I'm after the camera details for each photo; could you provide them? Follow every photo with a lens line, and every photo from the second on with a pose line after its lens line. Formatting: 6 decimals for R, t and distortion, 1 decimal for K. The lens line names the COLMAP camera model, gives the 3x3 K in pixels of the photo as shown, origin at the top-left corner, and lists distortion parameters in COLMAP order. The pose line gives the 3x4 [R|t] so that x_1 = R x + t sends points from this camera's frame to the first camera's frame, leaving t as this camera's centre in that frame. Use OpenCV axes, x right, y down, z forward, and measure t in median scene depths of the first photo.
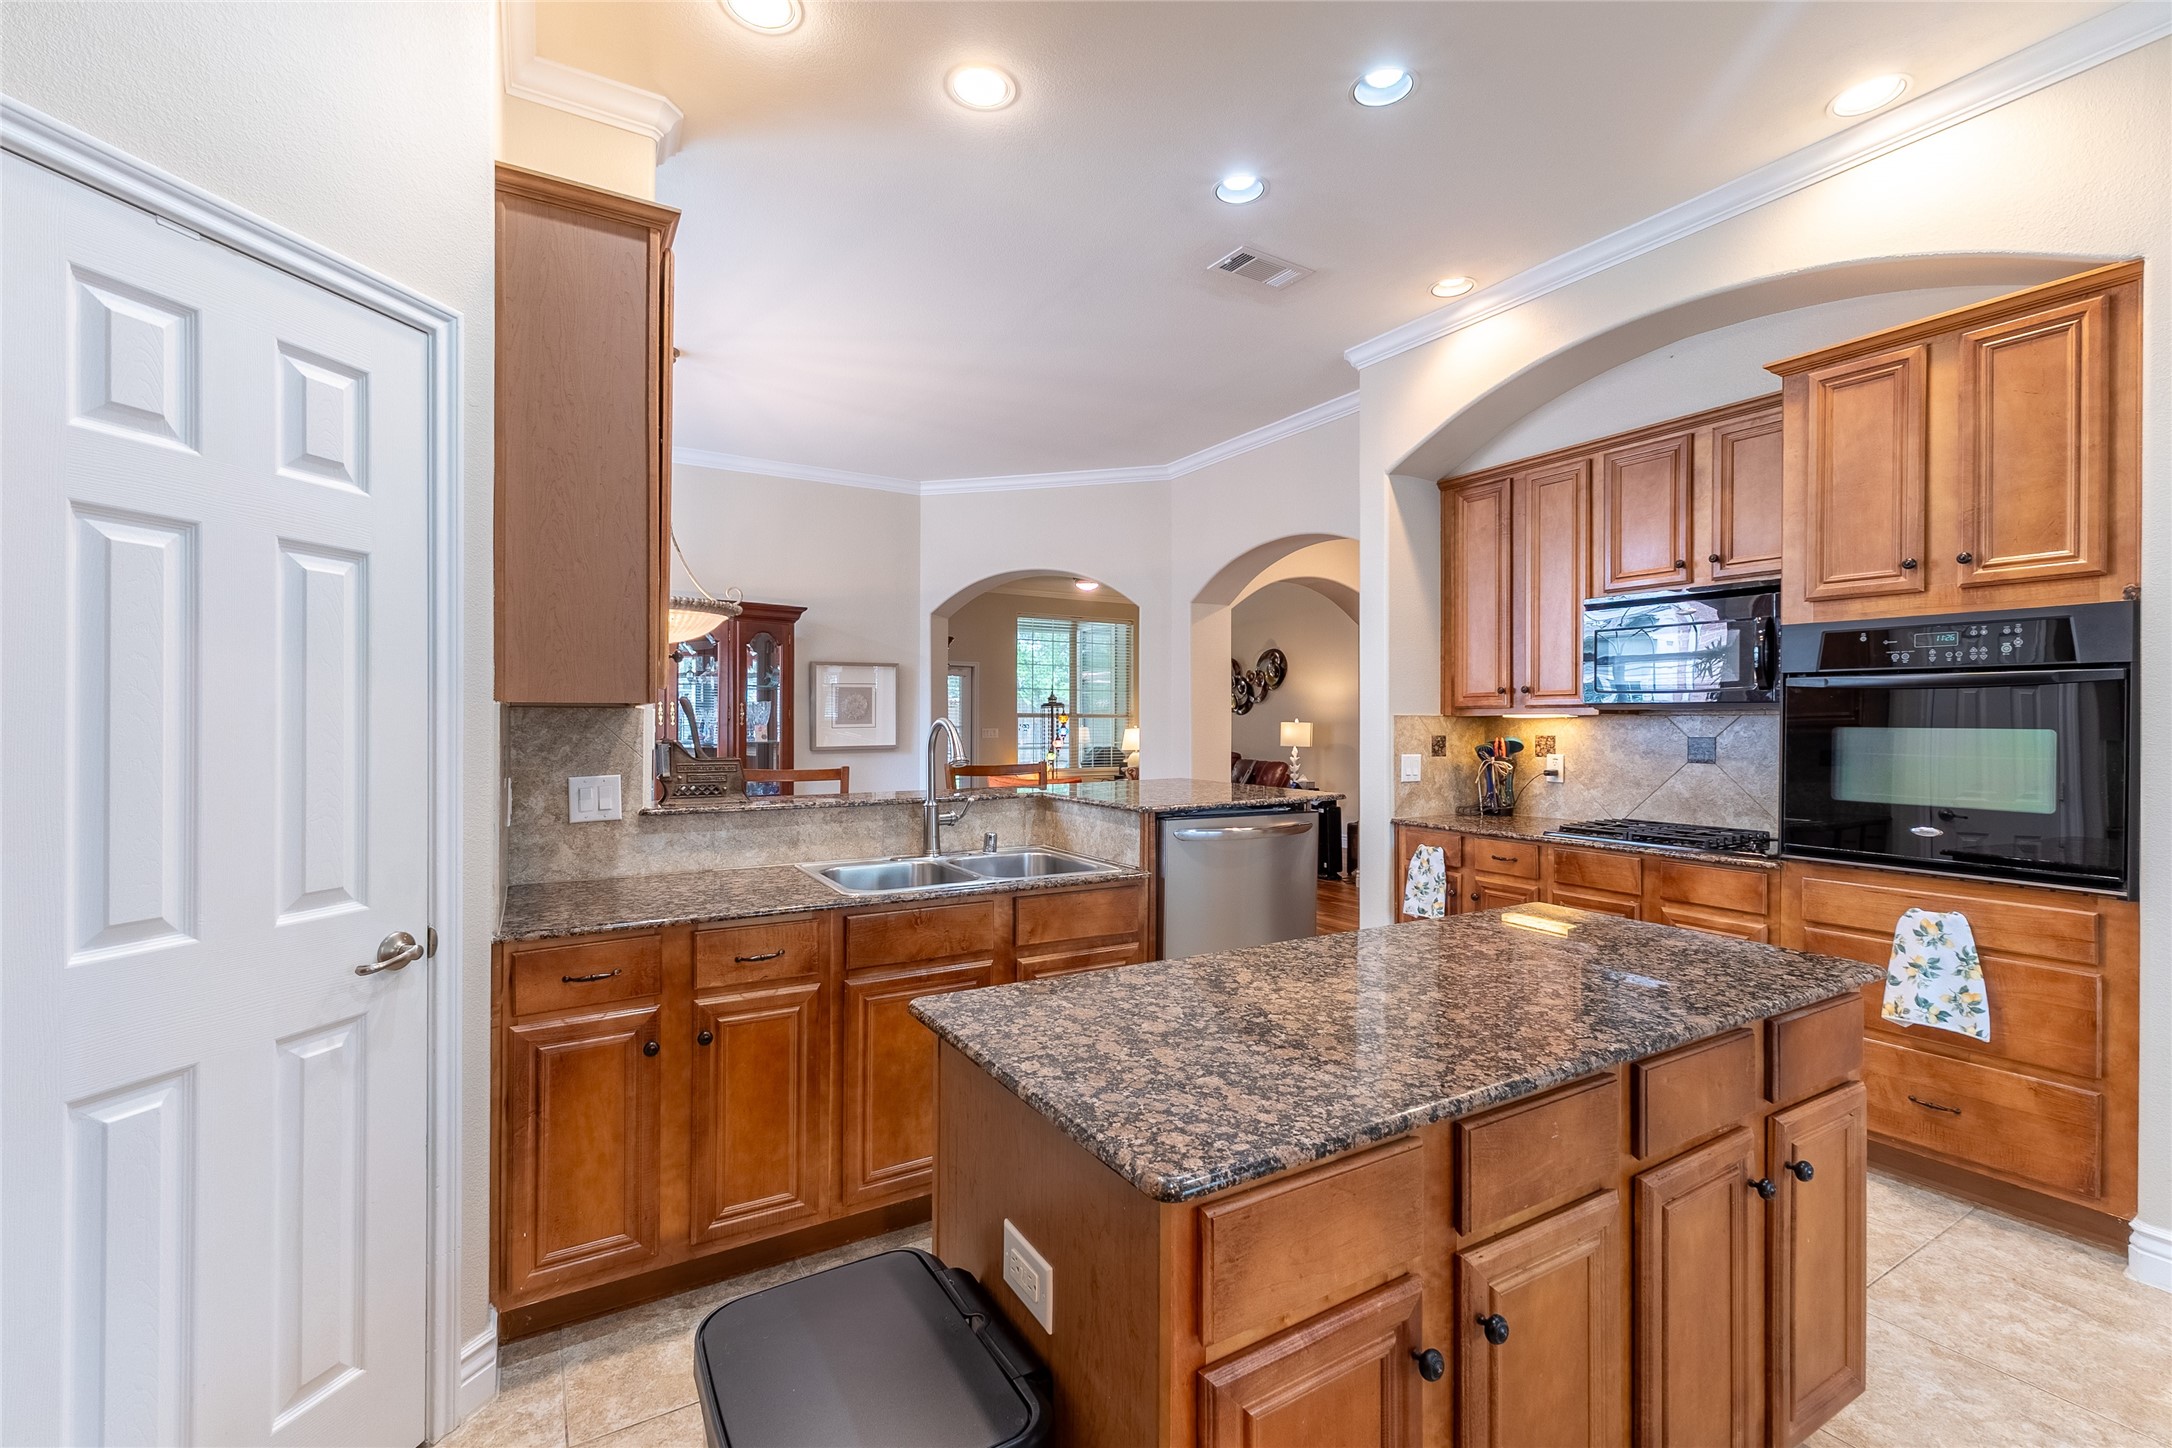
lens RADIAL K [[946.1, 0, 1080.6], [0, 946.1, 717.3], [0, 0, 1]] dist [0.005214, 0.001531]
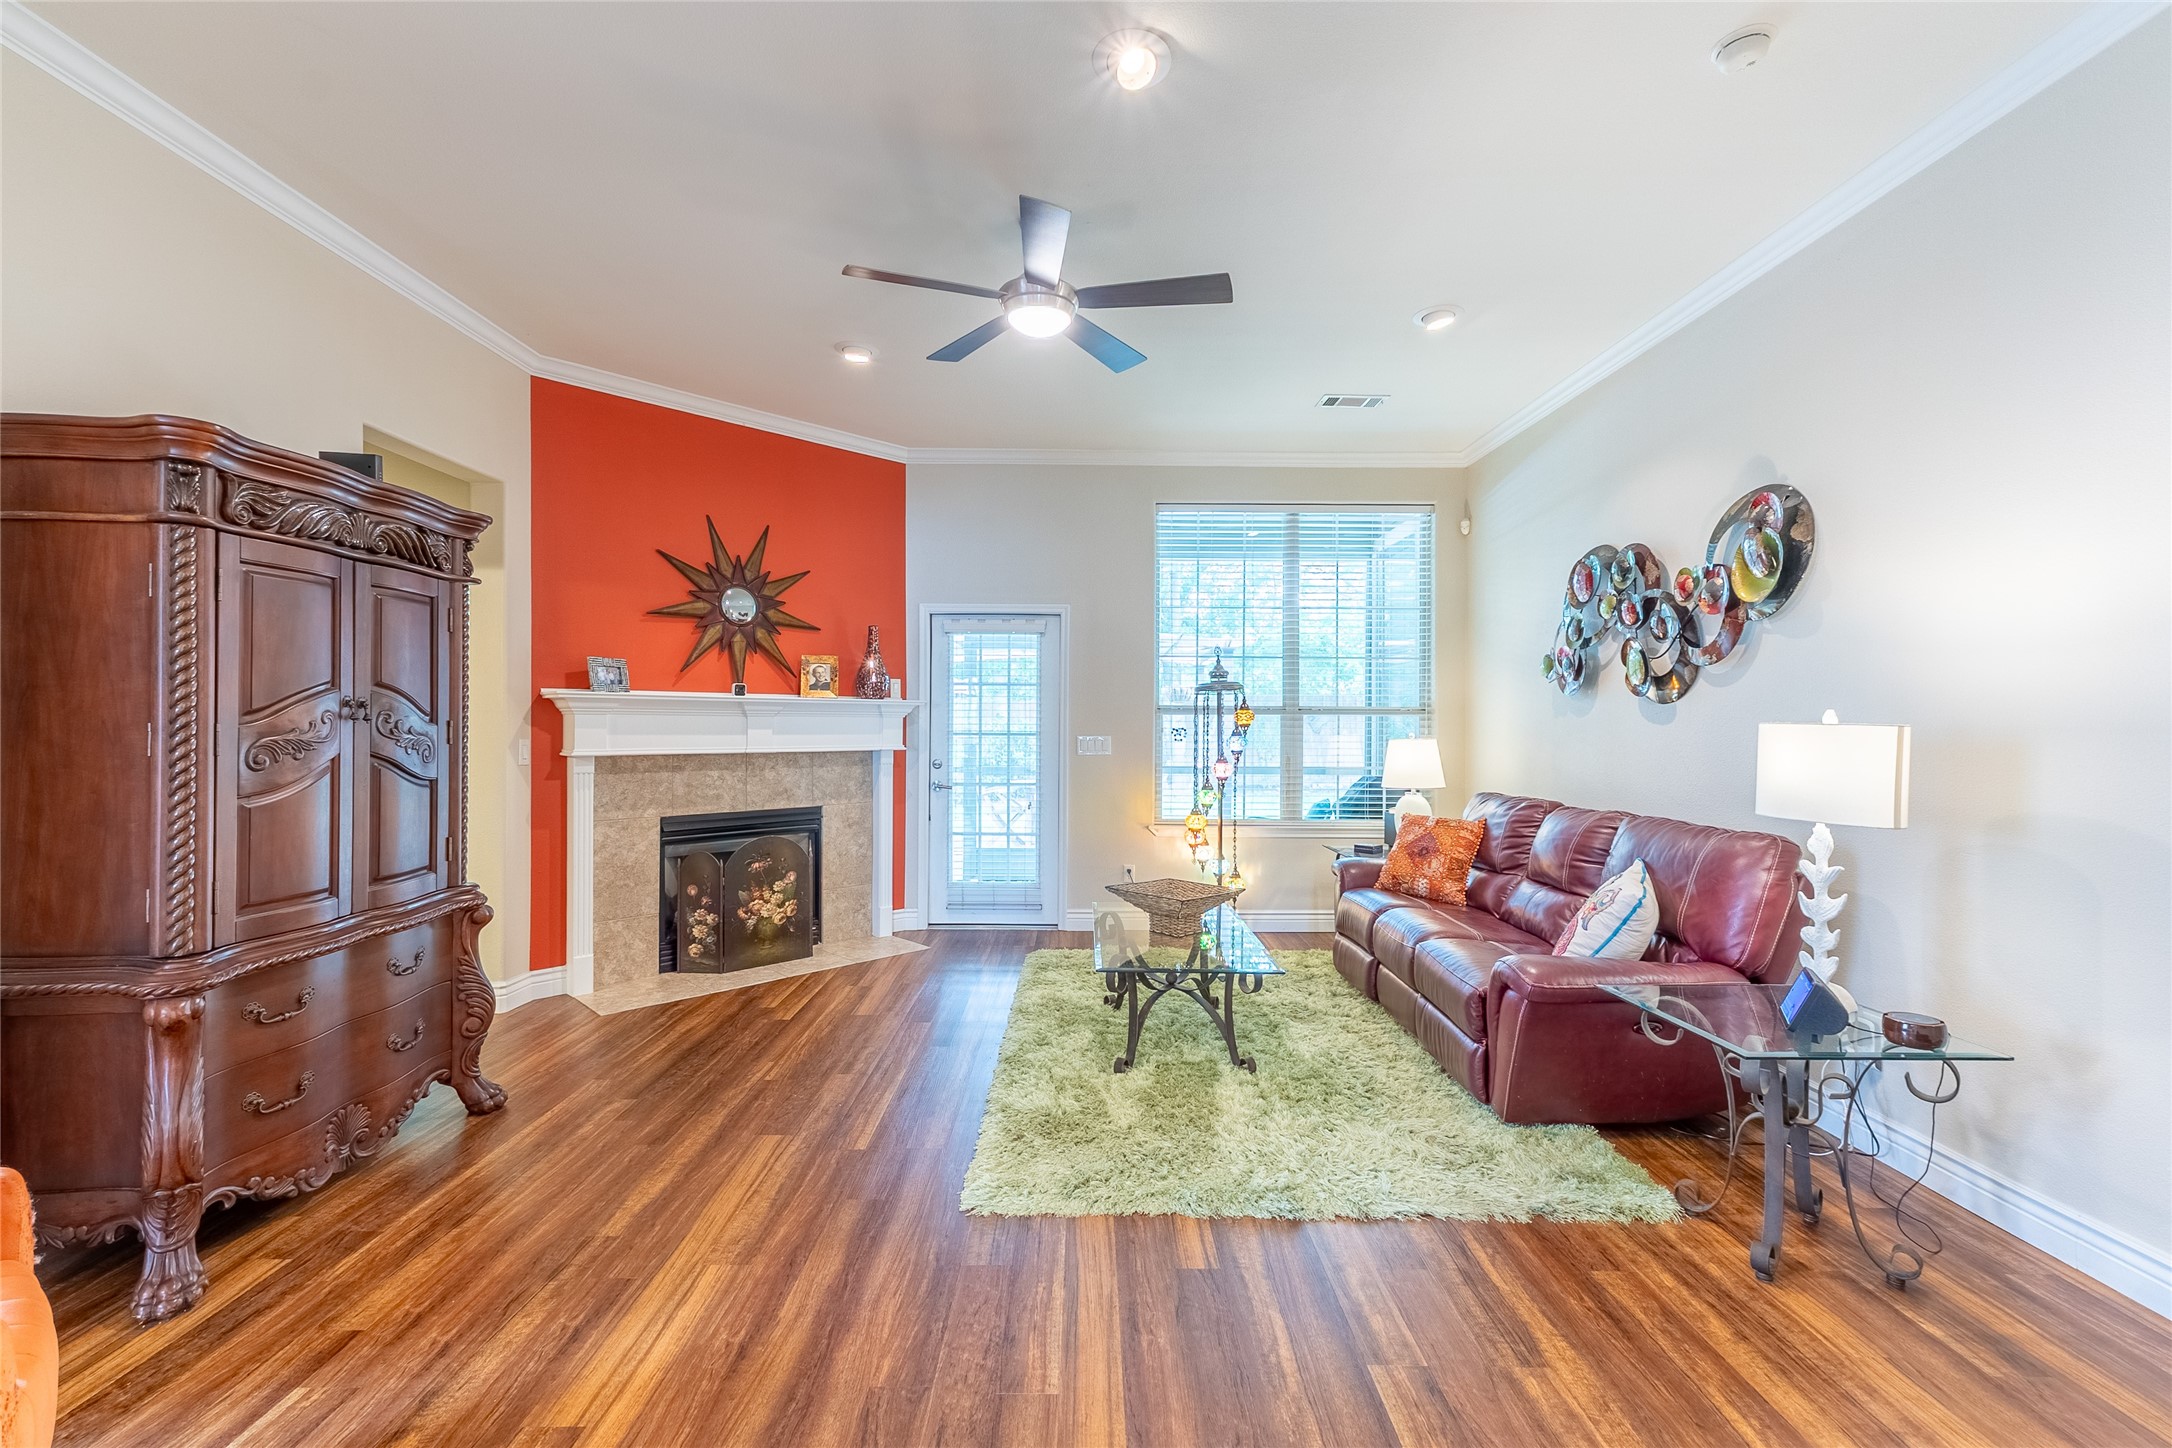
lens RADIAL K [[946.1, 0, 1086.8], [0, 946.1, 721.1], [0, 0, 1]] dist [0.005214, 0.001531]
pose [[0.861633, -0.001592, -0.507530, 0.610717], [0.001604, 0.999999, -0.000414, 0.015239], [0.507530, -0.000457, 0.861634, 2.205074]]
